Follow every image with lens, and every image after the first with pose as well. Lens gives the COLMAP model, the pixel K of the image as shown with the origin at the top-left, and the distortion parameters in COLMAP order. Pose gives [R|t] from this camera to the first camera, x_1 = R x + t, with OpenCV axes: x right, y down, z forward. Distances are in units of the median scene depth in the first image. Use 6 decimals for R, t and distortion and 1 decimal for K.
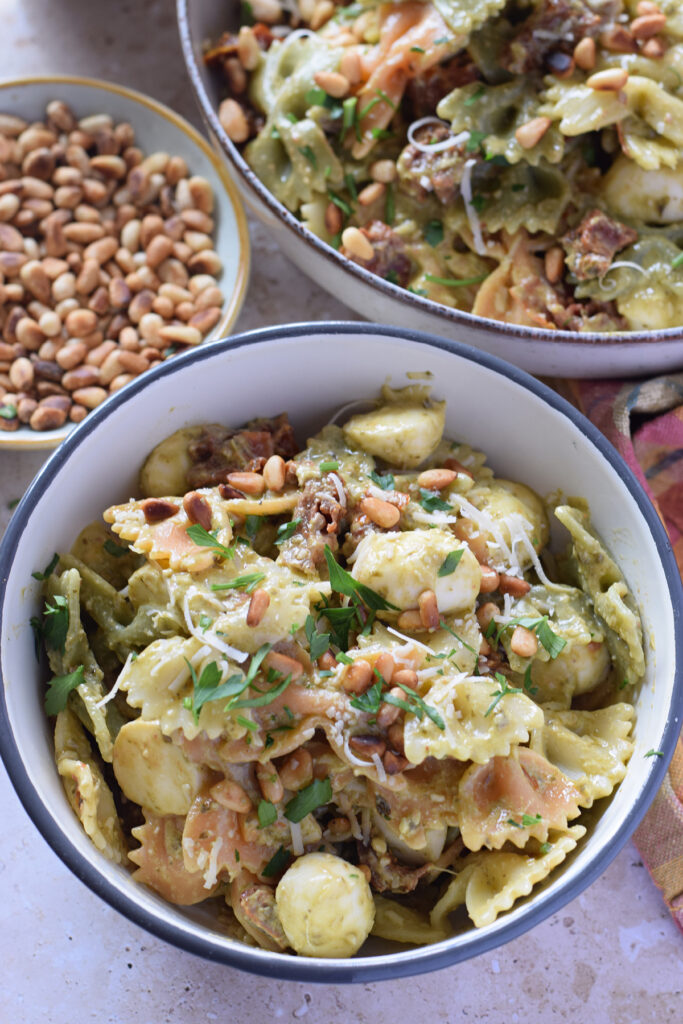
lens RADIAL K [[2388.6, 0, 341.5], [0, 2388.6, 512.0], [0, 0, 1]] dist [-0.129720, 0.198246]
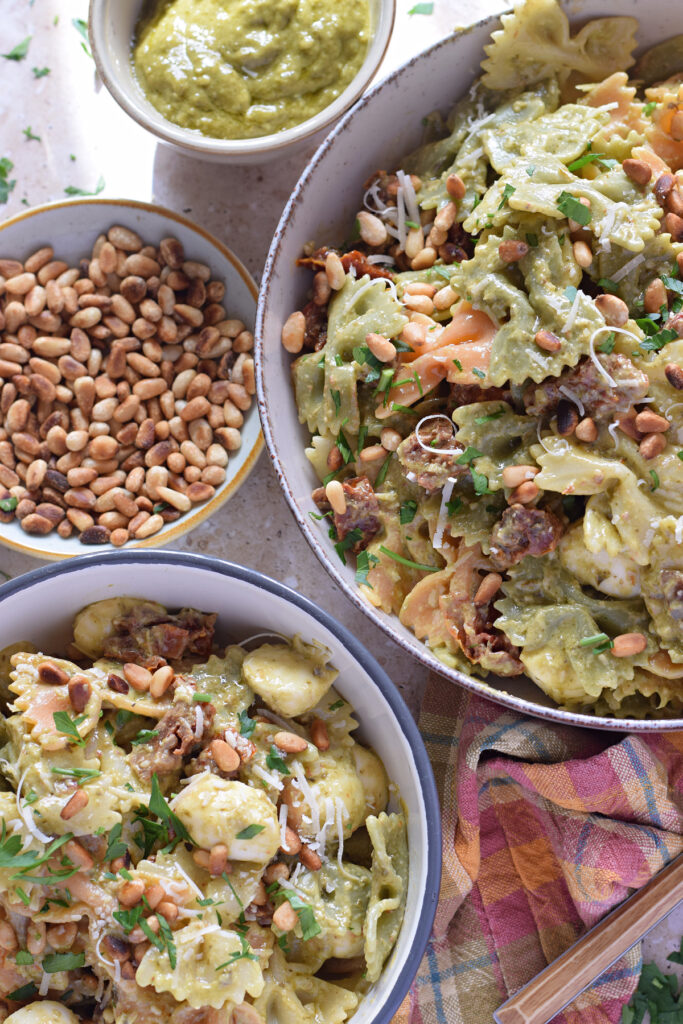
lens RADIAL K [[2388.6, 0, 341.5], [0, 2388.6, 512.0], [0, 0, 1]] dist [-0.129720, 0.198246]
pose [[0.901650, 0.404439, -0.153151, 0.183011], [-0.365585, 0.901998, 0.229665, -0.365082], [0.231028, -0.151088, 0.961144, -0.060654]]
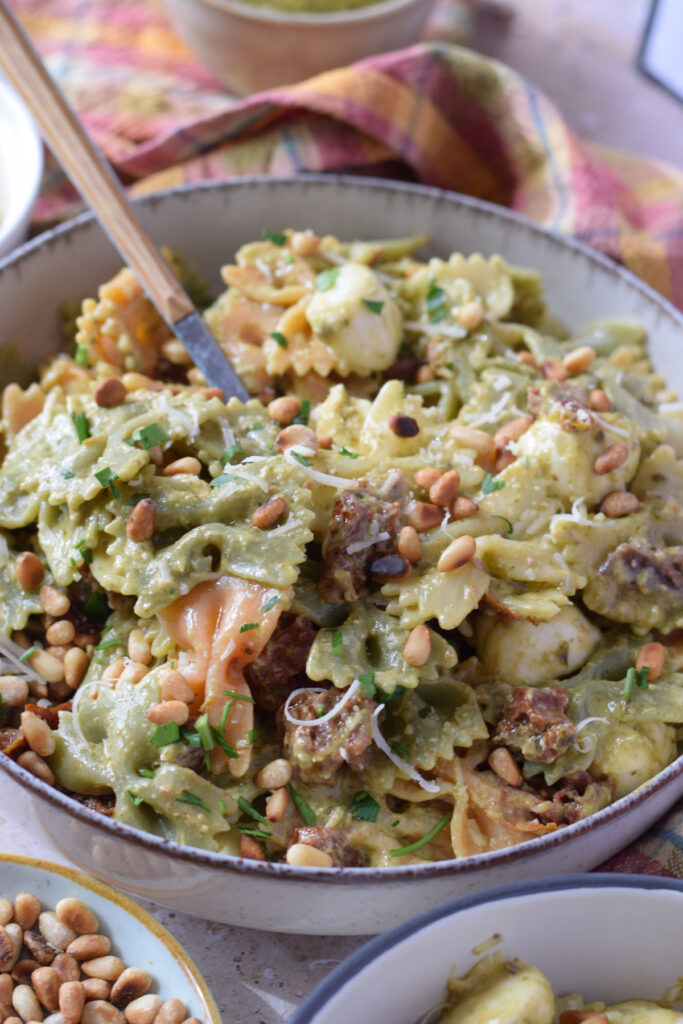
lens RADIAL K [[2388.6, 0, 341.5], [0, 2388.6, 512.0], [0, 0, 1]] dist [-0.129720, 0.198246]
pose [[0.790178, -0.416873, 0.449261, -0.310646], [0.528893, 0.834194, -0.156180, -0.078426], [-0.309664, 0.361021, 0.879643, 0.225269]]
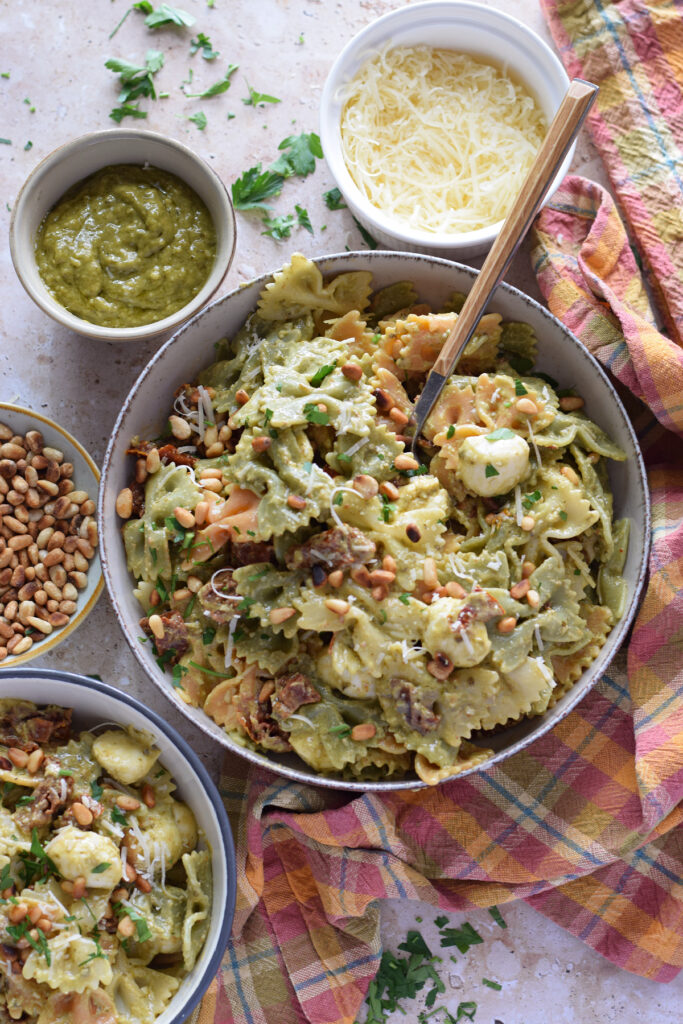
lens RADIAL K [[2312.6, 0, 341.5], [0, 2312.6, 512.0], [0, 0, 1]] dist [-0.167439, 0.818533]
pose [[0.915580, 0.396642, -0.066247, 0.187926], [-0.375163, 0.901814, 0.214439, -0.550641], [0.144798, -0.171482, 0.974488, -0.430644]]
